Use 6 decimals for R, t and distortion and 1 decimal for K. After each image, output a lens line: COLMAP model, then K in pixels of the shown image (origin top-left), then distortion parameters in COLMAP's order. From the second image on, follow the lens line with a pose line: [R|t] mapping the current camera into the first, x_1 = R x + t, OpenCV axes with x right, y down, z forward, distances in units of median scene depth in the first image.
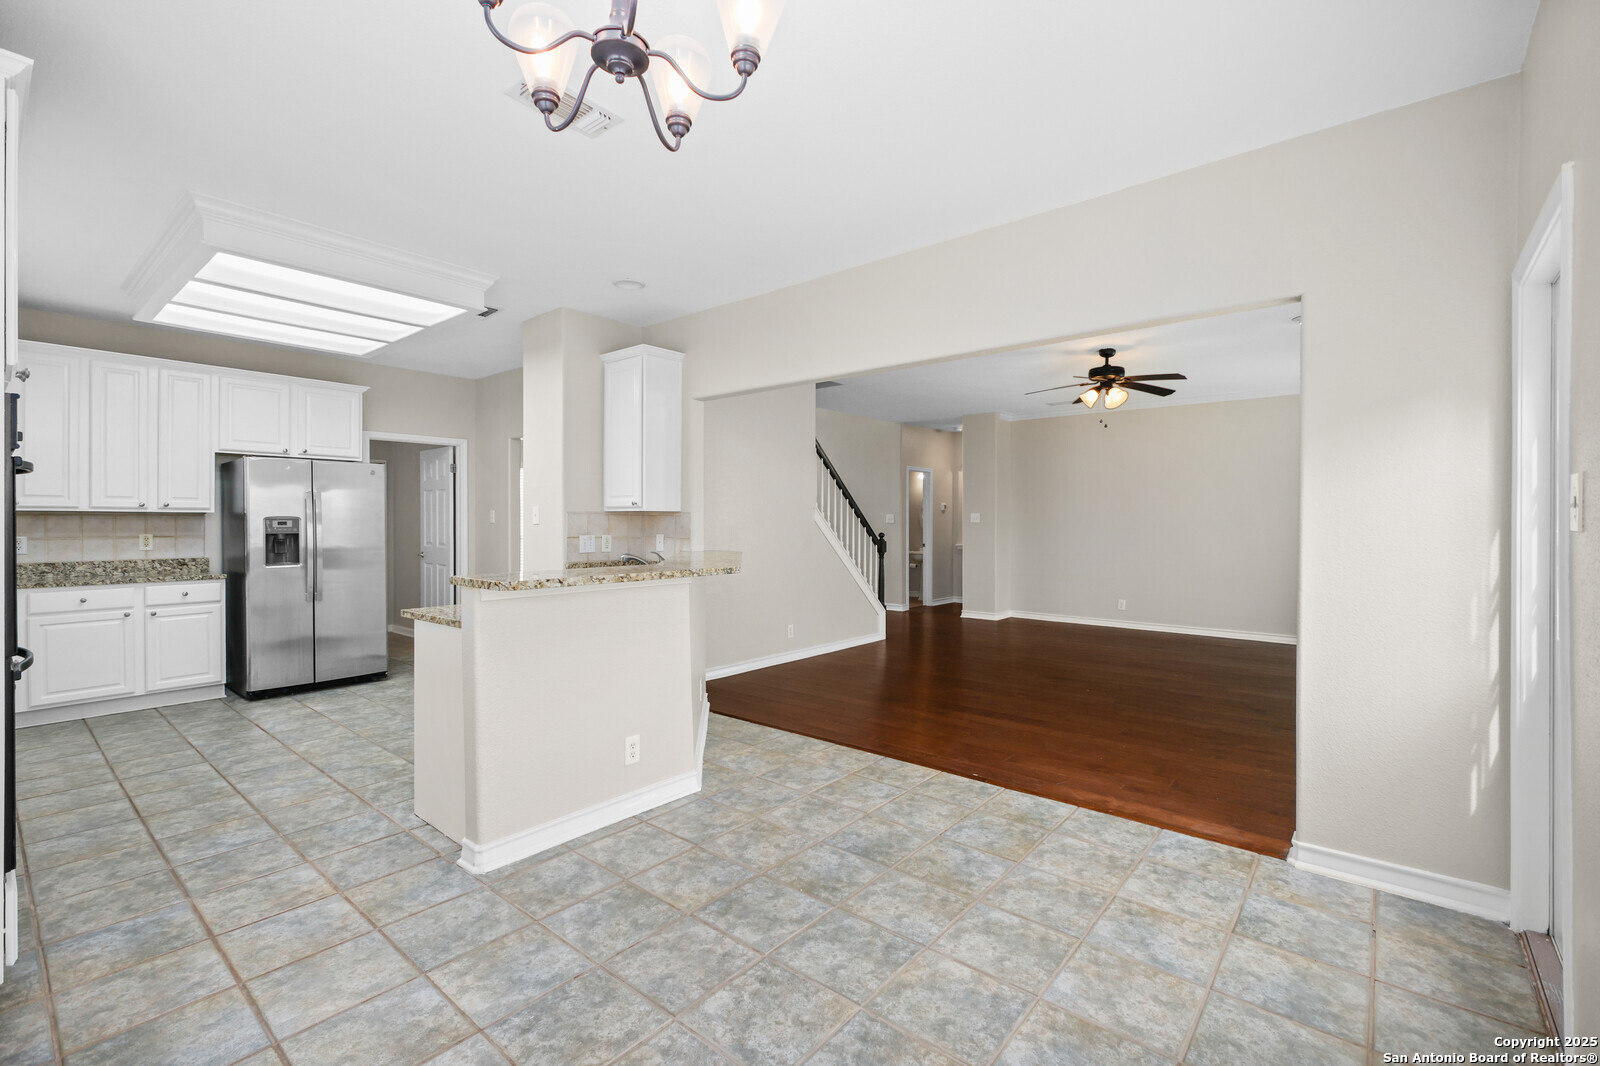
lens RADIAL K [[696.1, 0, 804.6], [0, 696.1, 529.2], [0, 0, 1]] dist [0.000664, 0.000474]
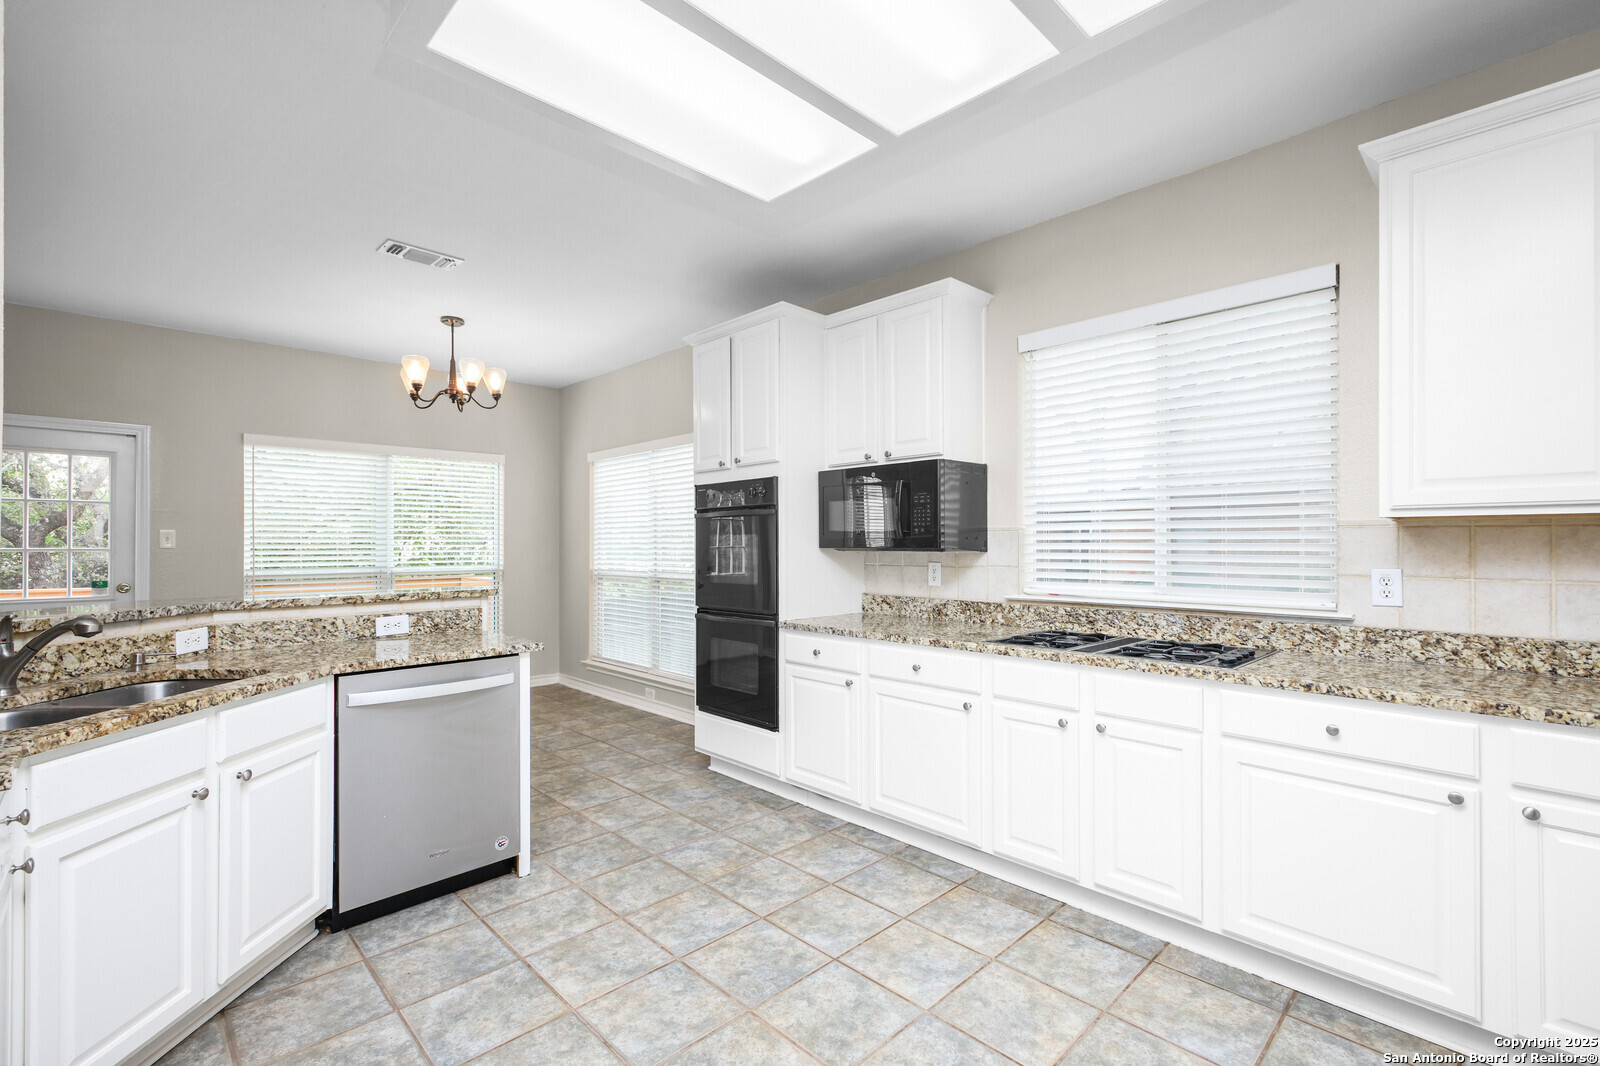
lens RADIAL K [[696.1, 0, 793.6], [0, 696.1, 536.3], [0, 0, 1]] dist [0.000664, 0.000474]
pose [[-0.993781, 0.009654, 0.110929, -0.612238], [0.010037, 0.999945, 0.002896, -0.012135], [-0.110895, 0.003991, -0.993824, 1.132392]]
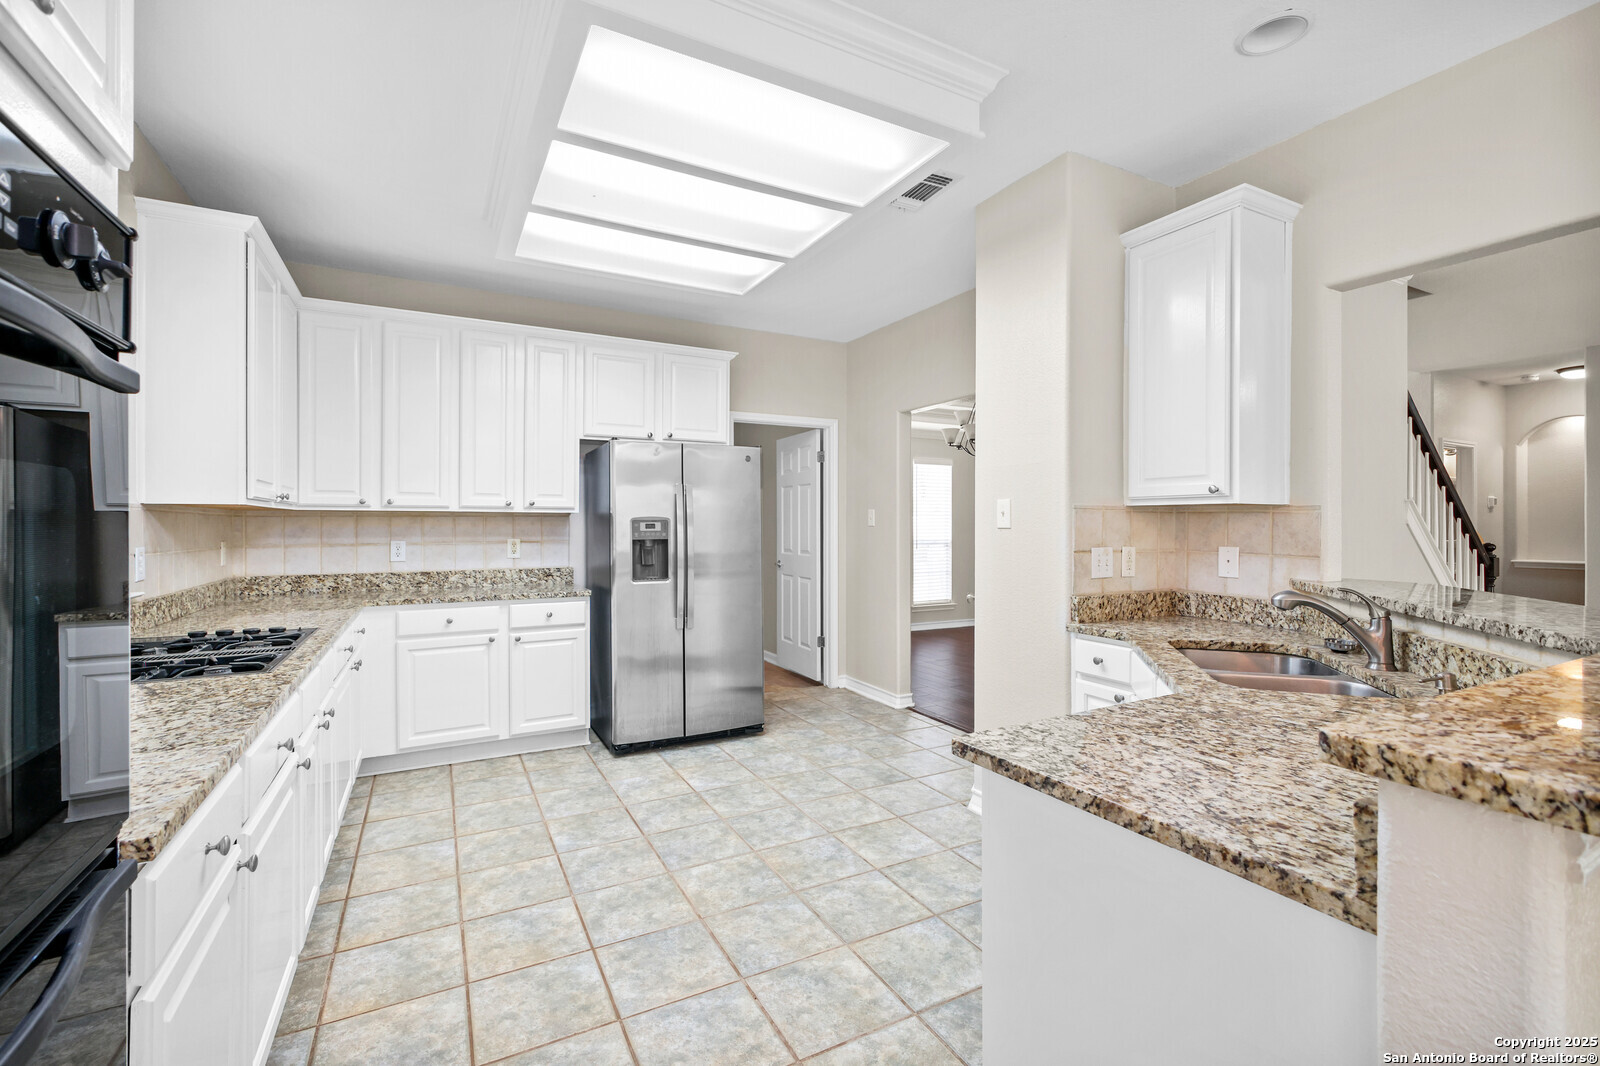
lens RADIAL K [[696.1, 0, 806.7], [0, 696.1, 530.5], [0, 0, 1]] dist [0.000664, 0.000474]
pose [[0.928194, 0.003172, -0.372084, -0.310989], [-0.004233, 0.999989, -0.002035, -0.002946], [0.372073, 0.003464, 0.928197, 0.359592]]
